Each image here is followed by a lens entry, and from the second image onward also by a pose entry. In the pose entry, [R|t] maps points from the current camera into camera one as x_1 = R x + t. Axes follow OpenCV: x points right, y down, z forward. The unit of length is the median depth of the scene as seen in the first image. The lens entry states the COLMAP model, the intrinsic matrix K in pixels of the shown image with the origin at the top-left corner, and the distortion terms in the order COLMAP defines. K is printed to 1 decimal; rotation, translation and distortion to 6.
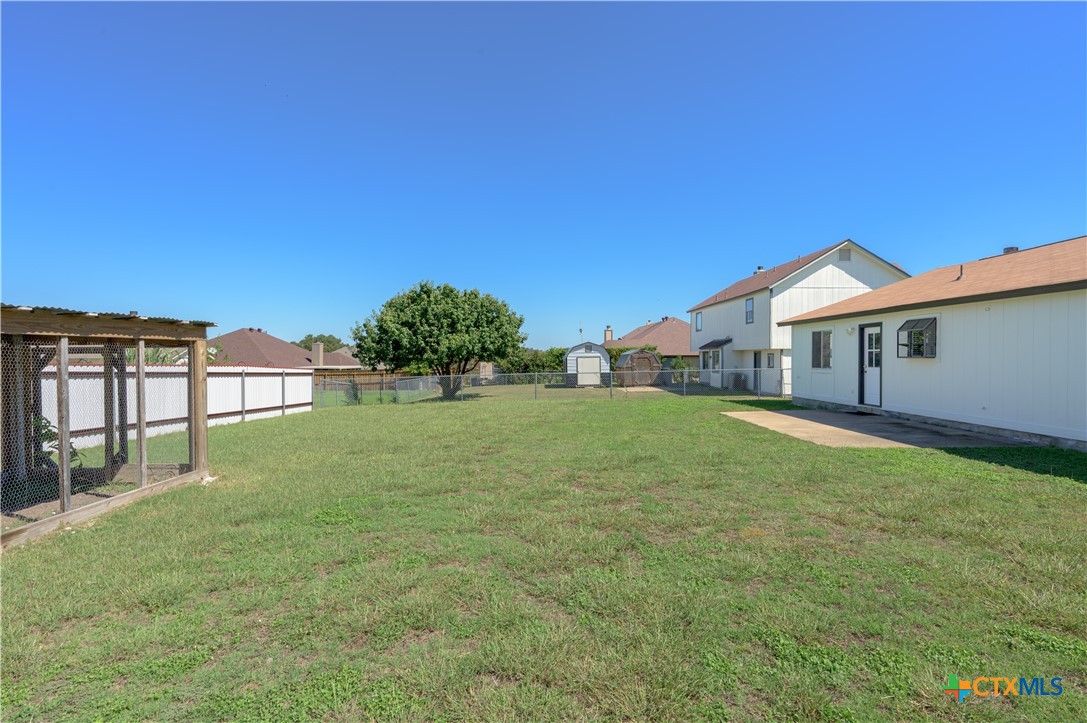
lens RADIAL K [[538.2, 0, 544.5], [0, 538.2, 360.0], [0, 0, 1]] dist [0.000593, 0.000322]
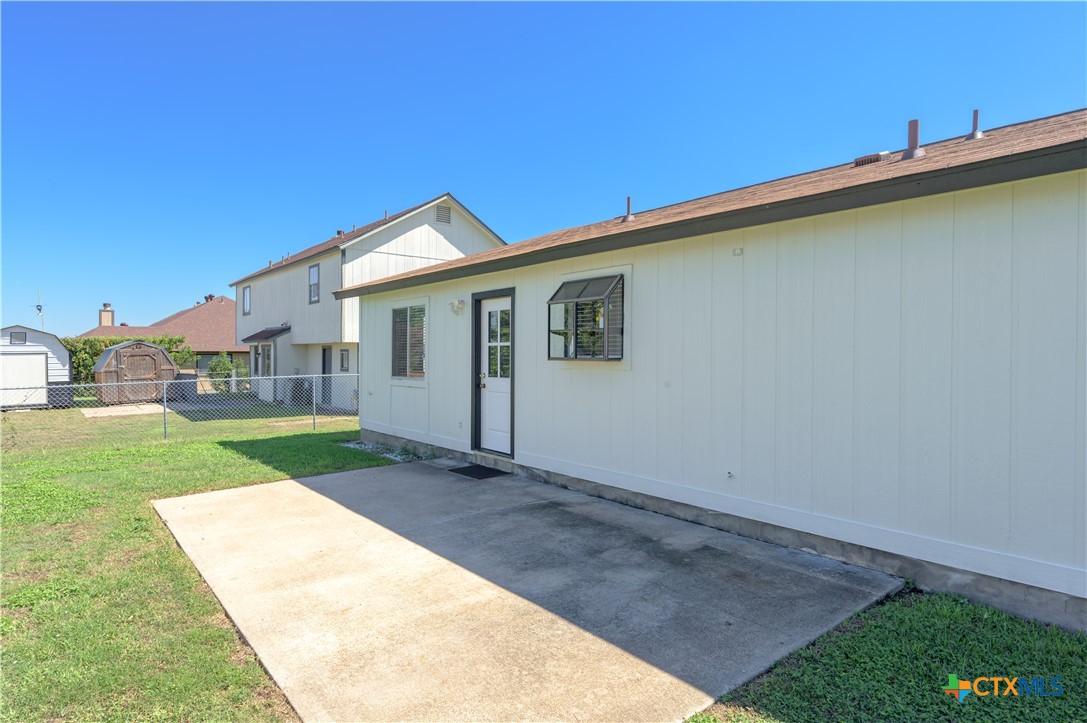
lens RADIAL K [[605.7, 0, 549.6], [0, 605.7, 360.0], [0, 0, 1]] dist [0.000082, -0.000863]
pose [[0.773770, -0.002369, 0.633462, 0.247318], [-0.000797, 0.999989, 0.004713, -0.004981], [-0.633466, -0.004151, 0.773760, 0.454335]]
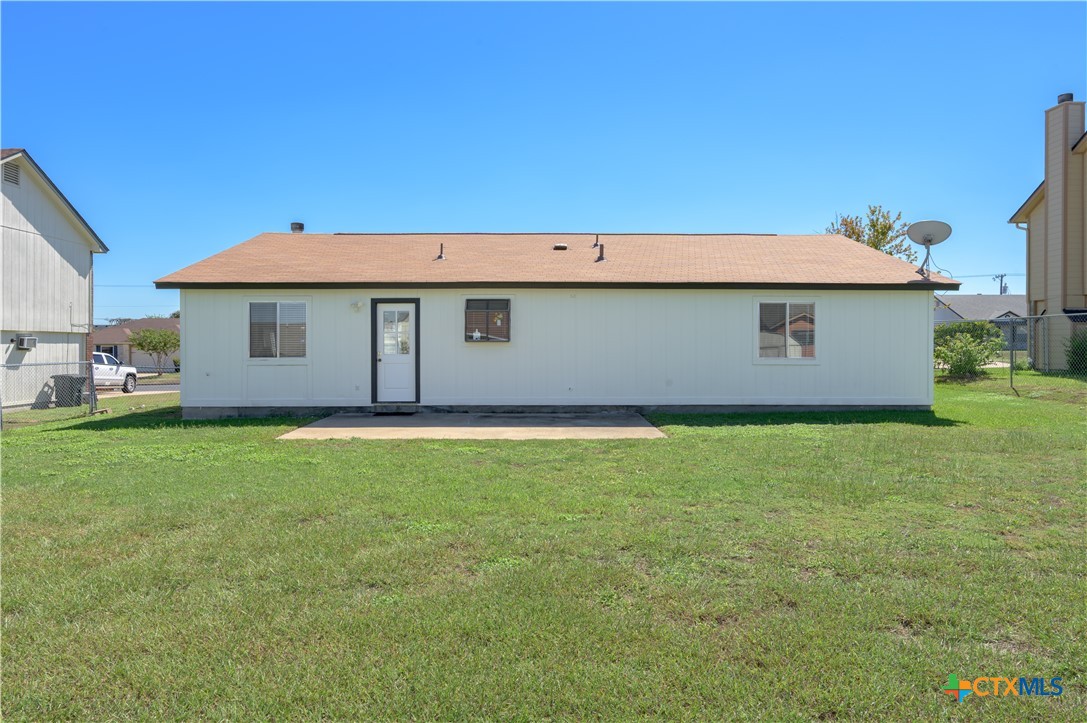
lens RADIAL K [[704.1, 0, 543.5], [0, 704.1, 361.5], [0, 0, 1]] dist [-0.004132, -0.005185]
pose [[-0.000893, -0.017541, 0.999846, -0.365753], [0.007926, 0.999815, 0.017548, 0.006835], [-0.999968, 0.007941, -0.000753, 0.675857]]
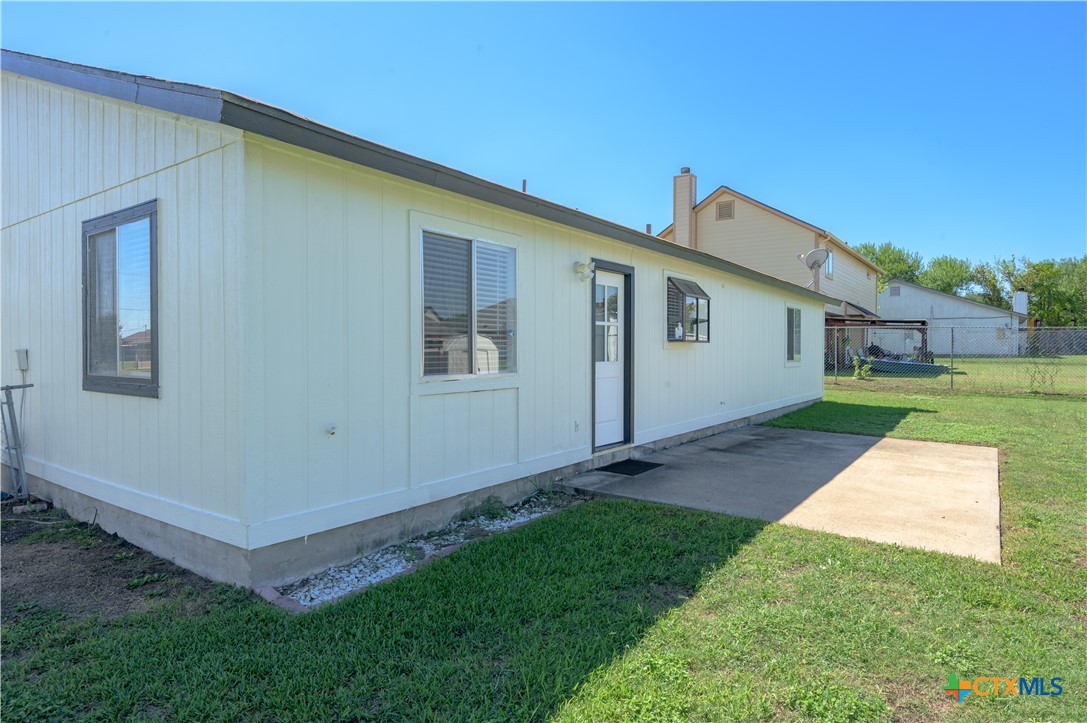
lens RADIAL K [[631.8, 0, 543.5], [0, 631.8, 361.5], [0, 0, 1]] dist [0.002590, 0.000458]
pose [[-0.807794, -0.008152, 0.589409, 0.295505], [0.004818, 0.999780, 0.020431, 0.002253], [-0.589446, 0.019344, -0.807576, 1.255113]]
